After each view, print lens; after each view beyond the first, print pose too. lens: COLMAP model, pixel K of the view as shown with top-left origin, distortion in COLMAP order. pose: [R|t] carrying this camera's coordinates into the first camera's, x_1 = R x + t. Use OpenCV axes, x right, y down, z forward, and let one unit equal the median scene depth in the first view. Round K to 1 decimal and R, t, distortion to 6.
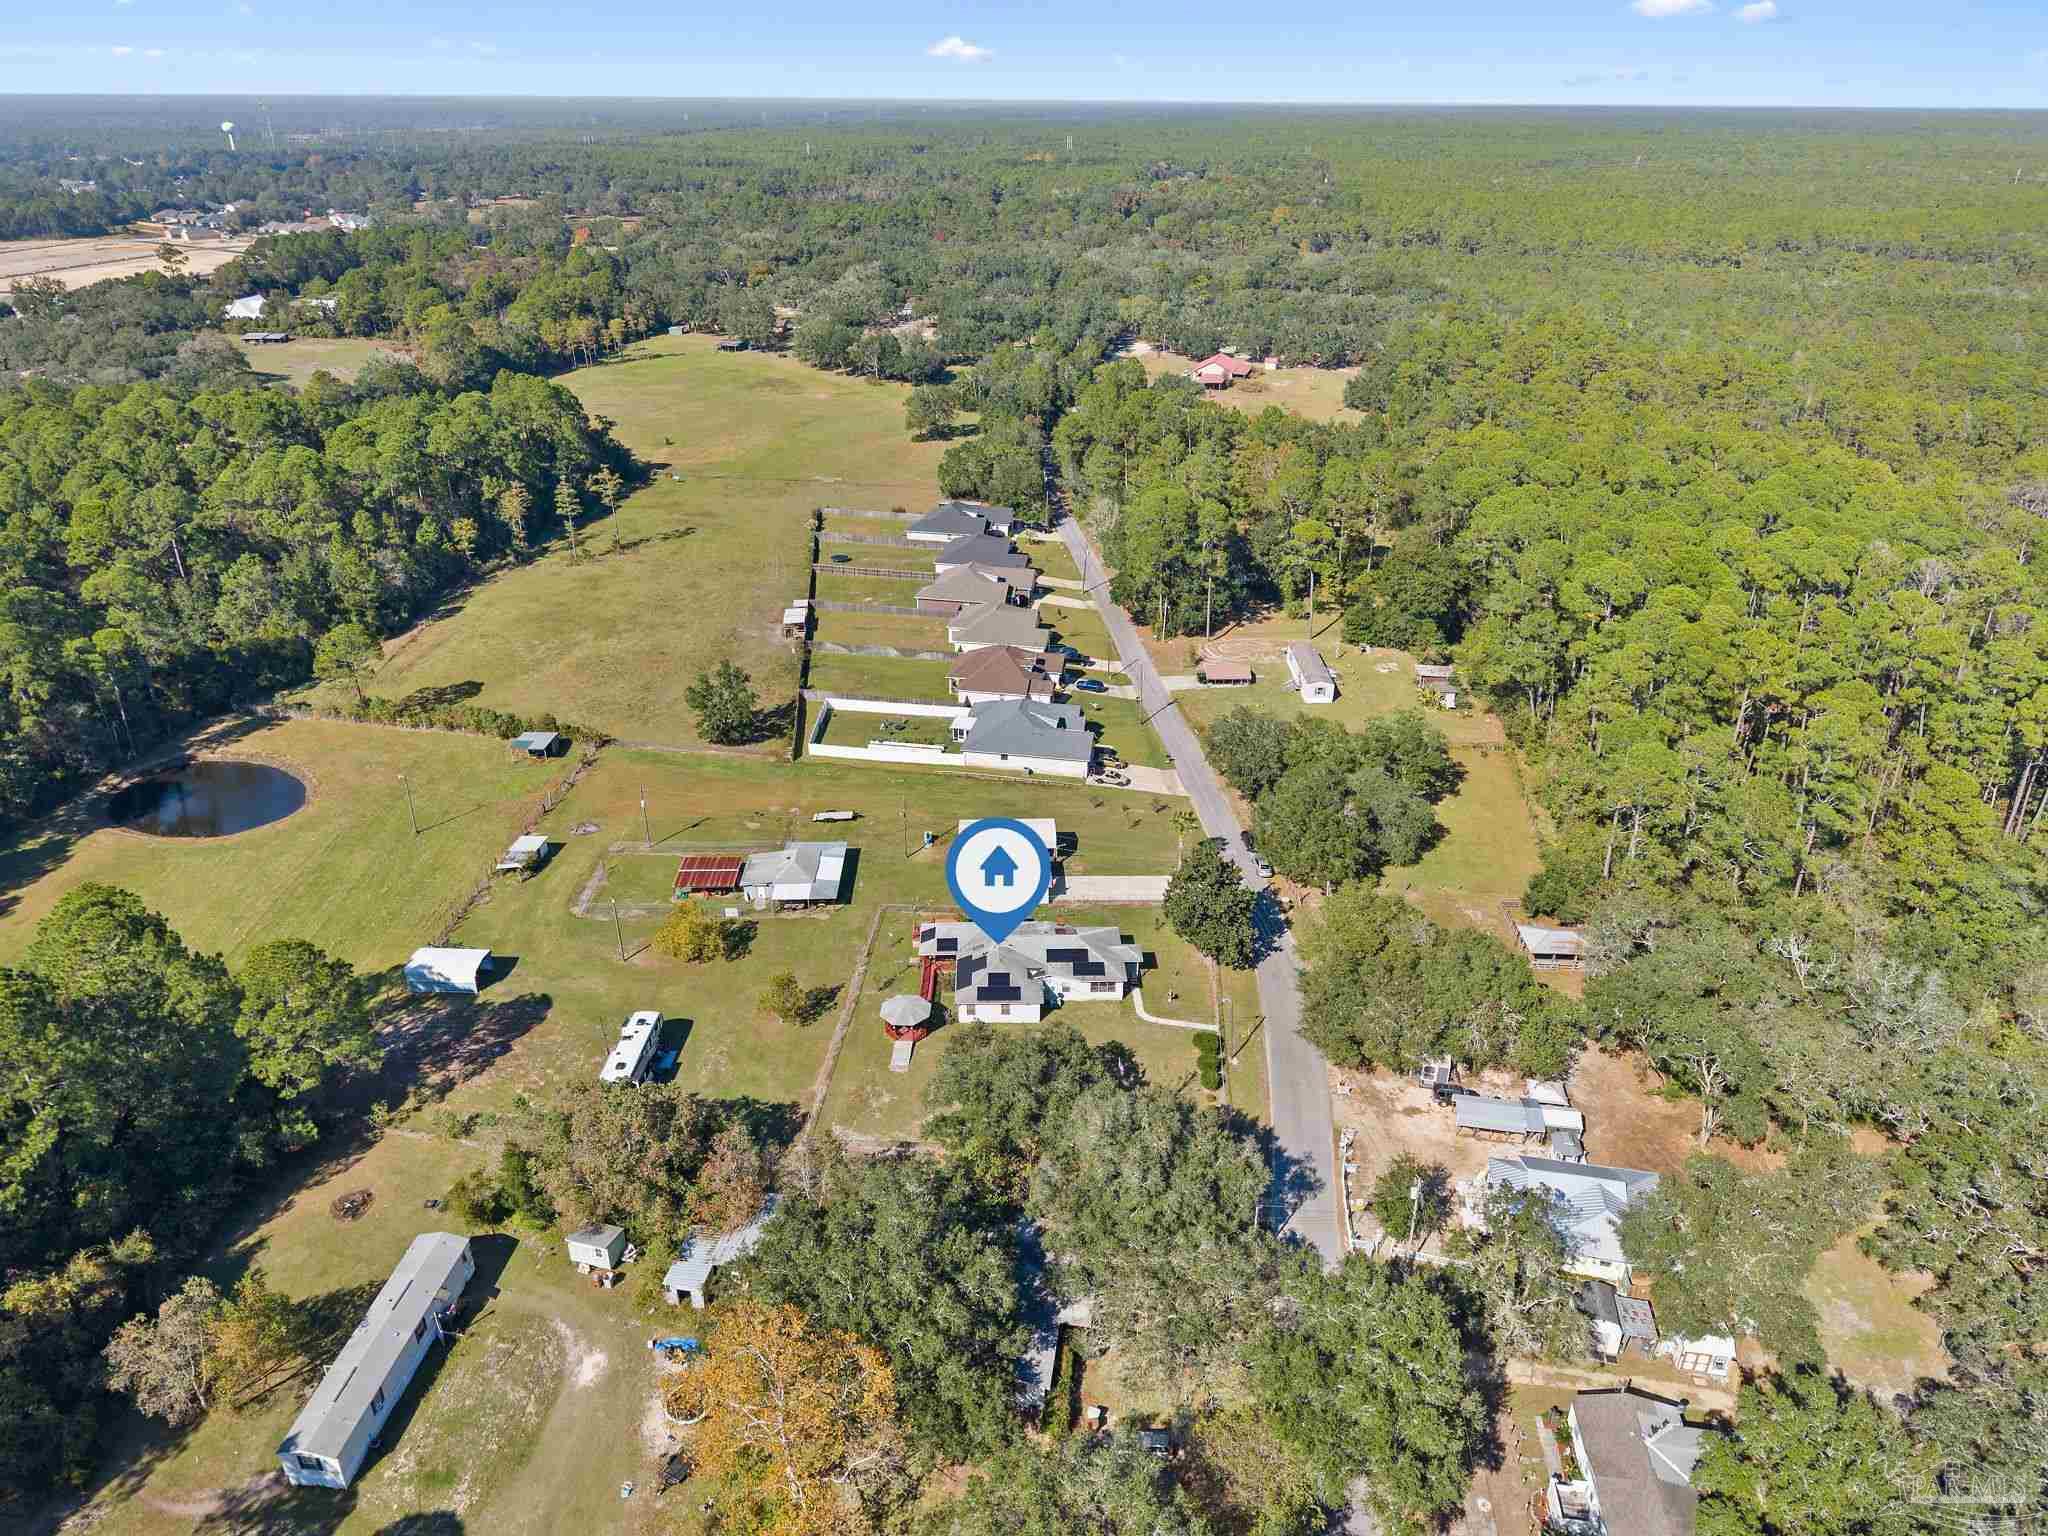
lens RADIAL K [[1367.6, 0, 1013.2], [0, 1367.6, 757.4], [0, 0, 1]] dist [0.034431, -0.044172]
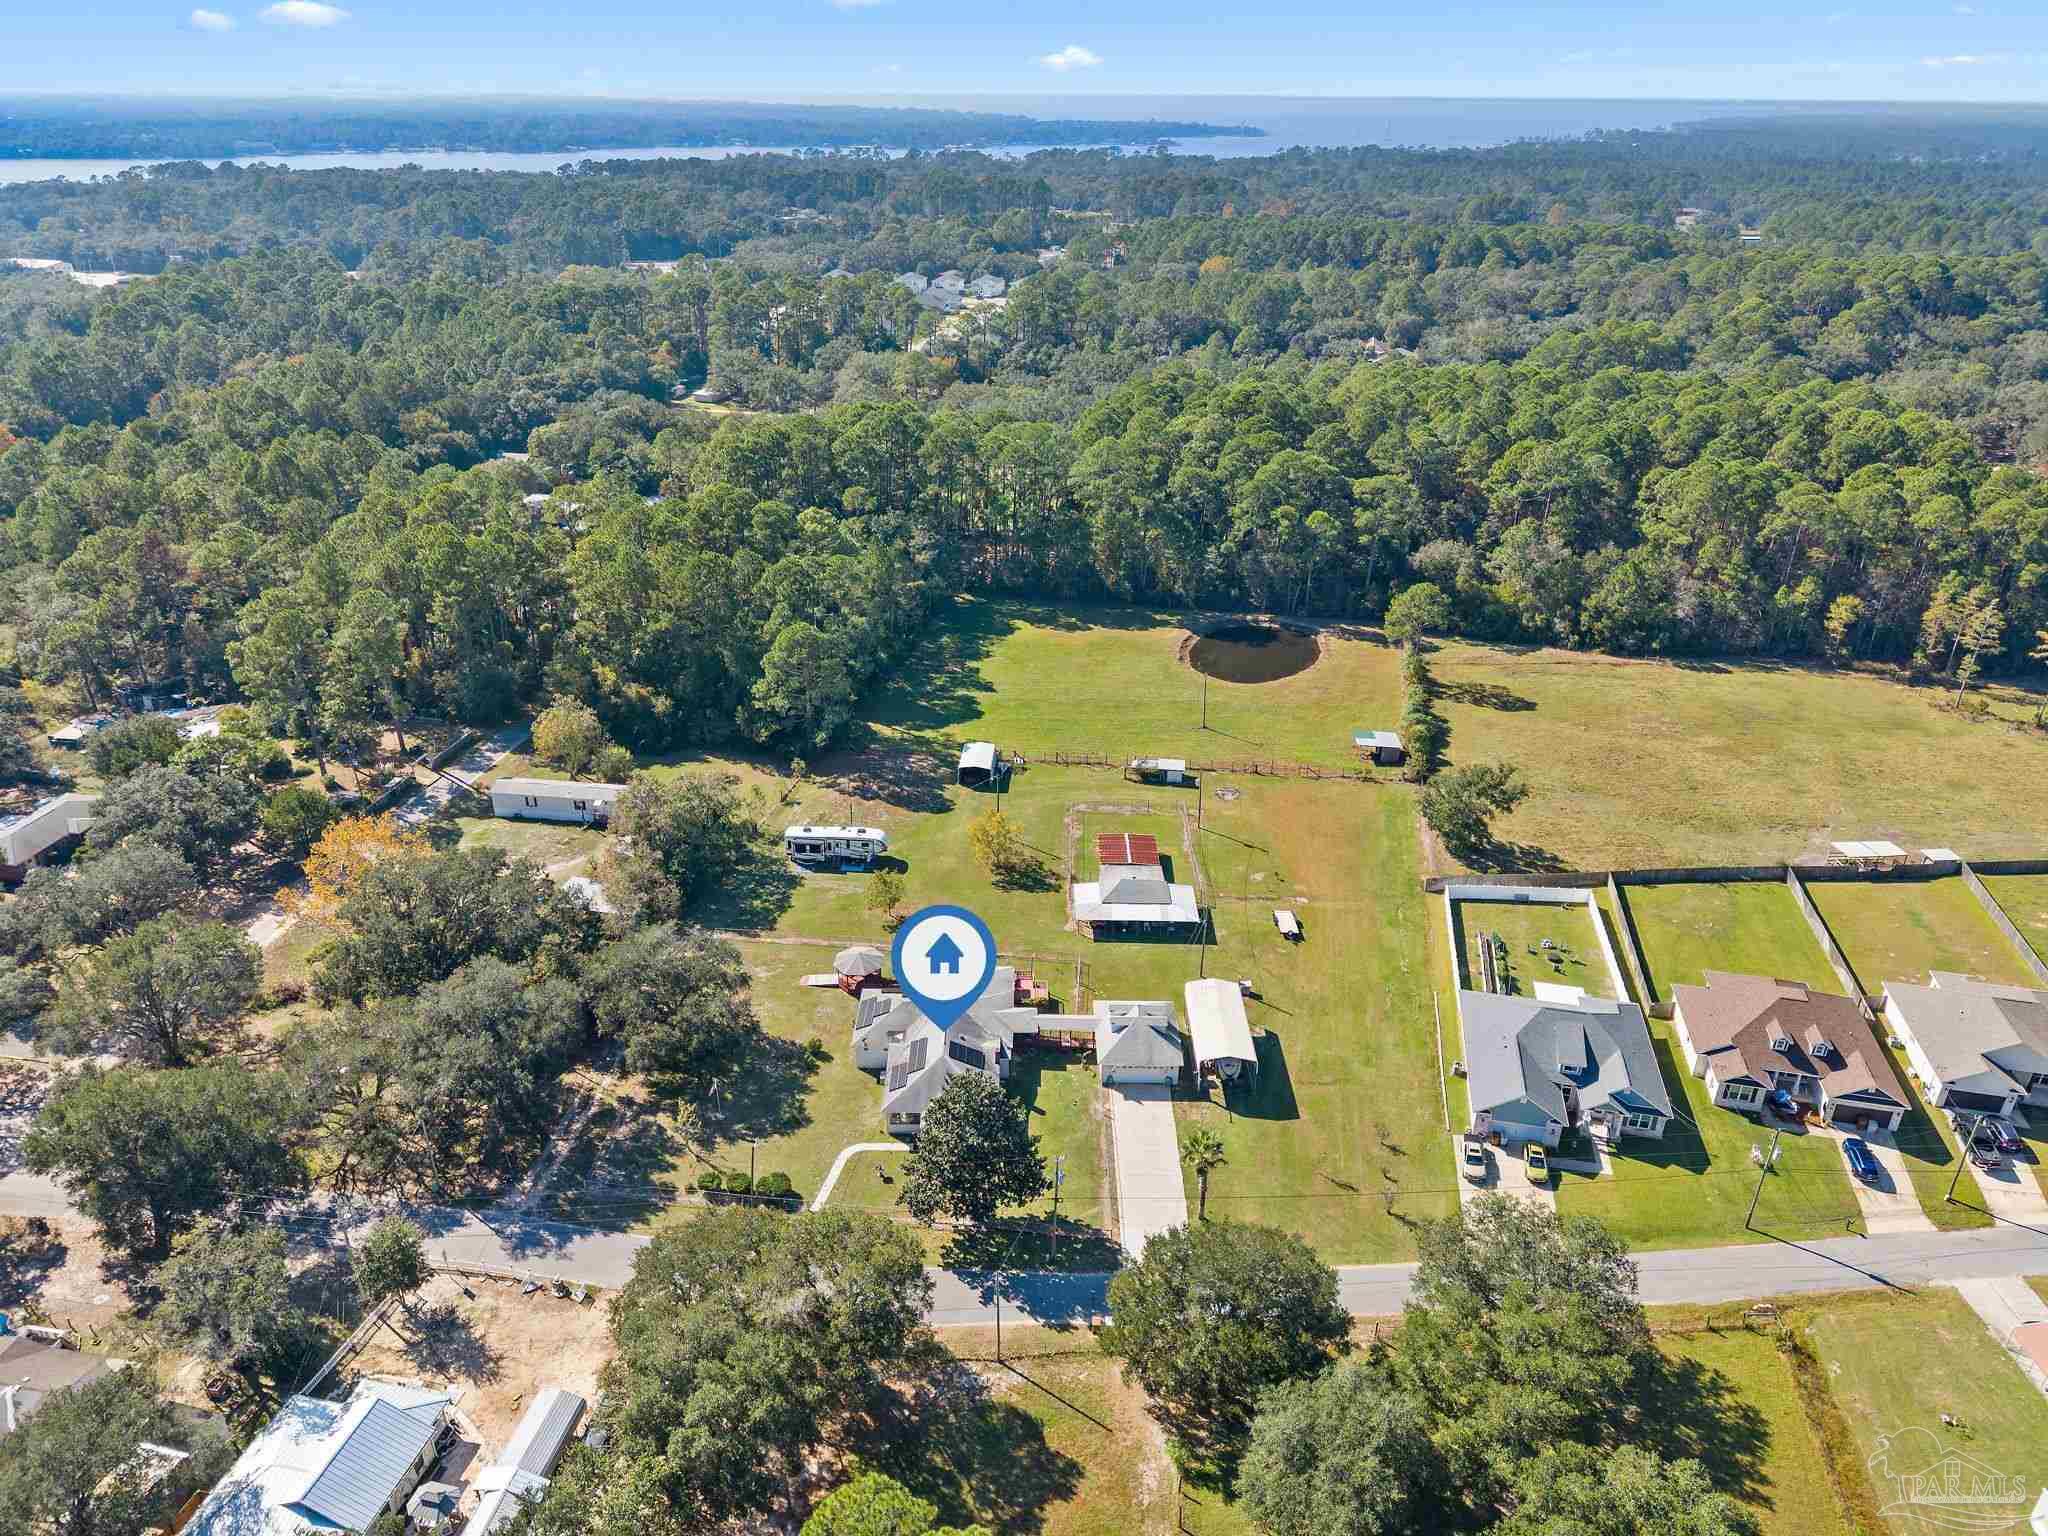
lens RADIAL K [[1367.6, 0, 1029.8], [0, 1367.6, 755.9], [0, 0, 1]] dist [0.034431, -0.044172]
pose [[-0.021664, 0.431206, -0.901993, 0.775152], [-0.442441, 0.804914, 0.395423, -0.400188], [0.896536, 0.407645, 0.173346, 0.881783]]
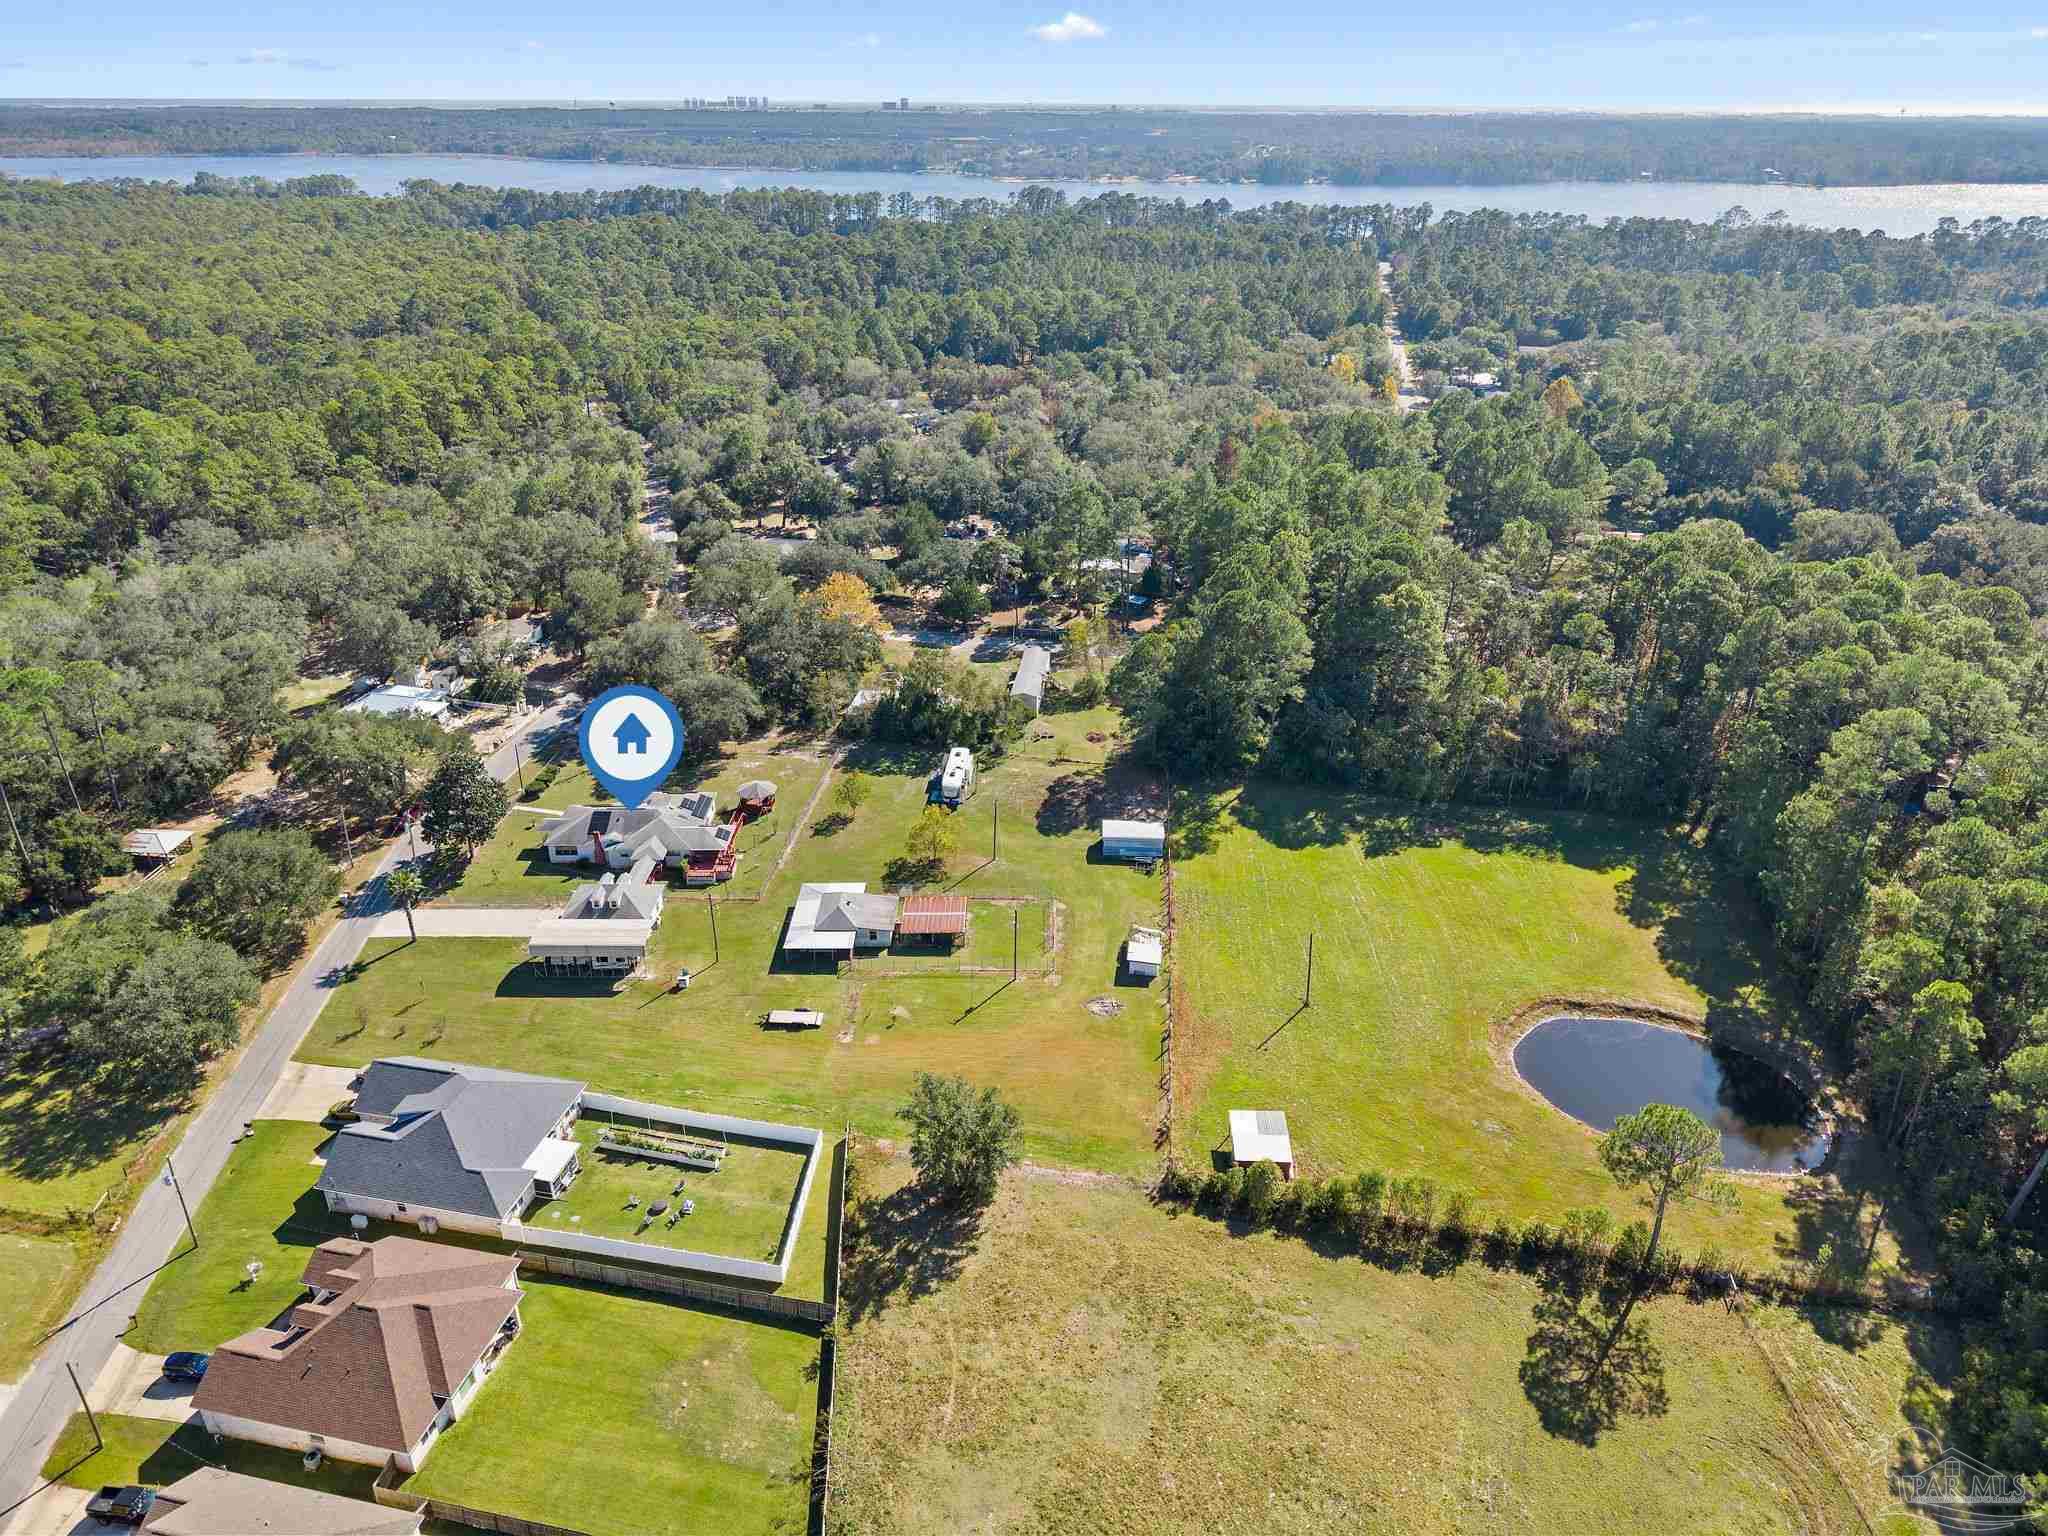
lens RADIAL K [[1367.6, 0, 1036.3], [0, 1367.6, 771.8], [0, 0, 1]] dist [0.034431, -0.044172]
pose [[-0.999845, -0.015737, 0.007839, -0.358571], [-0.003606, 0.619954, 0.784630, -0.856981], [-0.017207, 0.784480, -0.619915, 1.802658]]
